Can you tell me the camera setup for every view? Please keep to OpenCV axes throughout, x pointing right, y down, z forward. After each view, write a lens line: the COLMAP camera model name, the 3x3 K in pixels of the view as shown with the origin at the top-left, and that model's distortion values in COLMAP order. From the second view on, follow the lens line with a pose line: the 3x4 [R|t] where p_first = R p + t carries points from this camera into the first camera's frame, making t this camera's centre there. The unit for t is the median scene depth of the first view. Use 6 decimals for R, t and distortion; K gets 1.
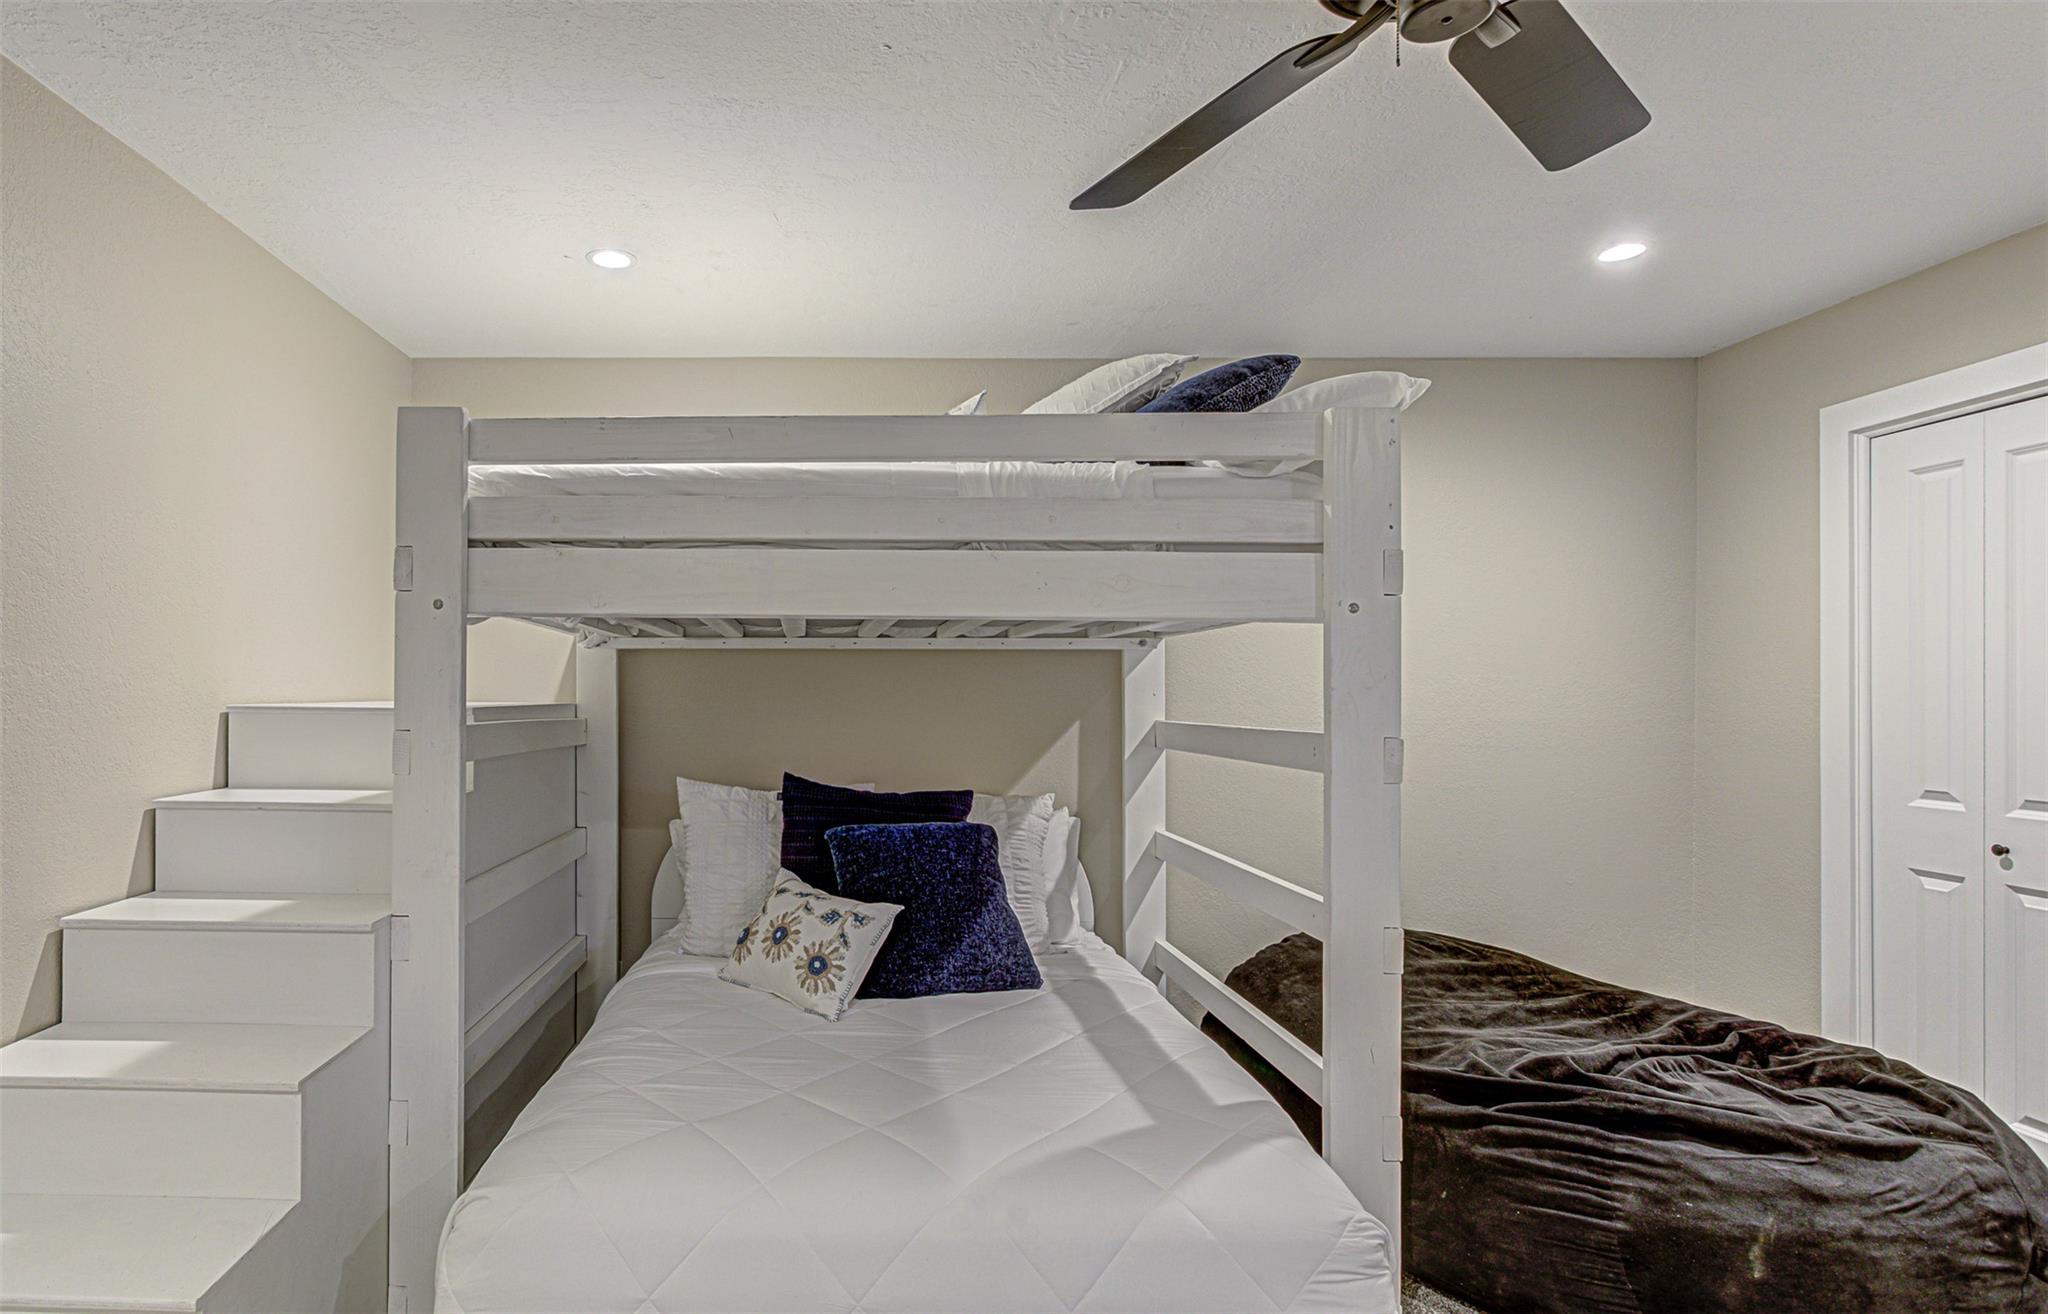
lens RADIAL K [[954.8, 0, 1023.6], [0, 954.8, 691.0], [0, 0, 1]] dist [-0.003738, 0.000244]
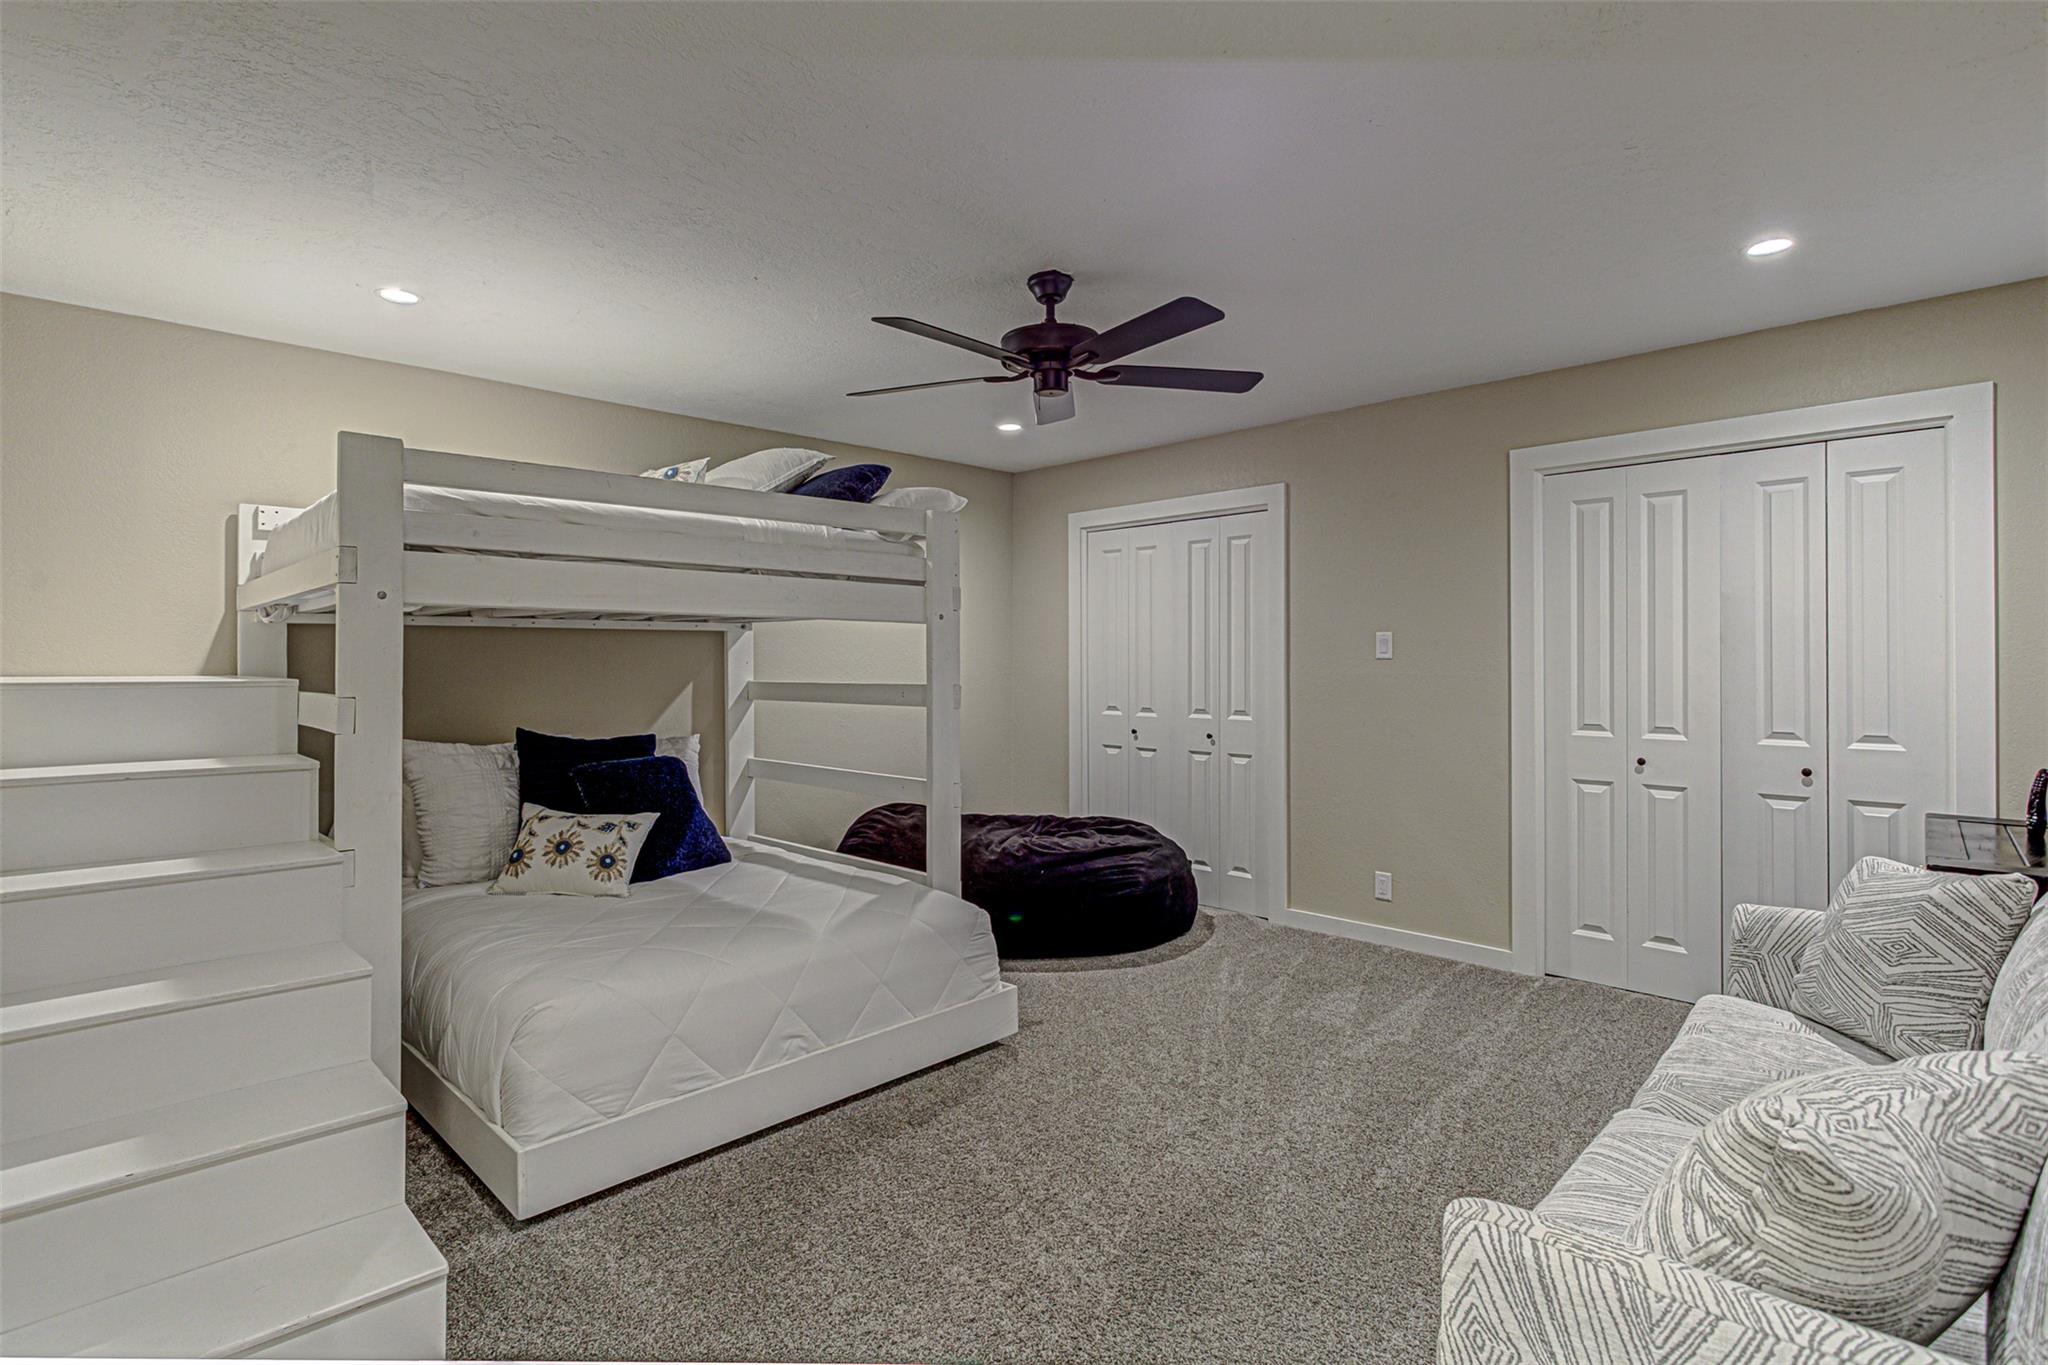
lens RADIAL K [[1046.9, 0, 1013.5], [0, 1046.9, 661.7], [0, 0, 1]] dist [-0.002051, -0.000036]
pose [[0.696360, -0.007012, 0.717658, -0.879225], [0.001426, 0.999964, 0.008388, -0.012681], [-0.717691, -0.004818, 0.696345, -0.465270]]
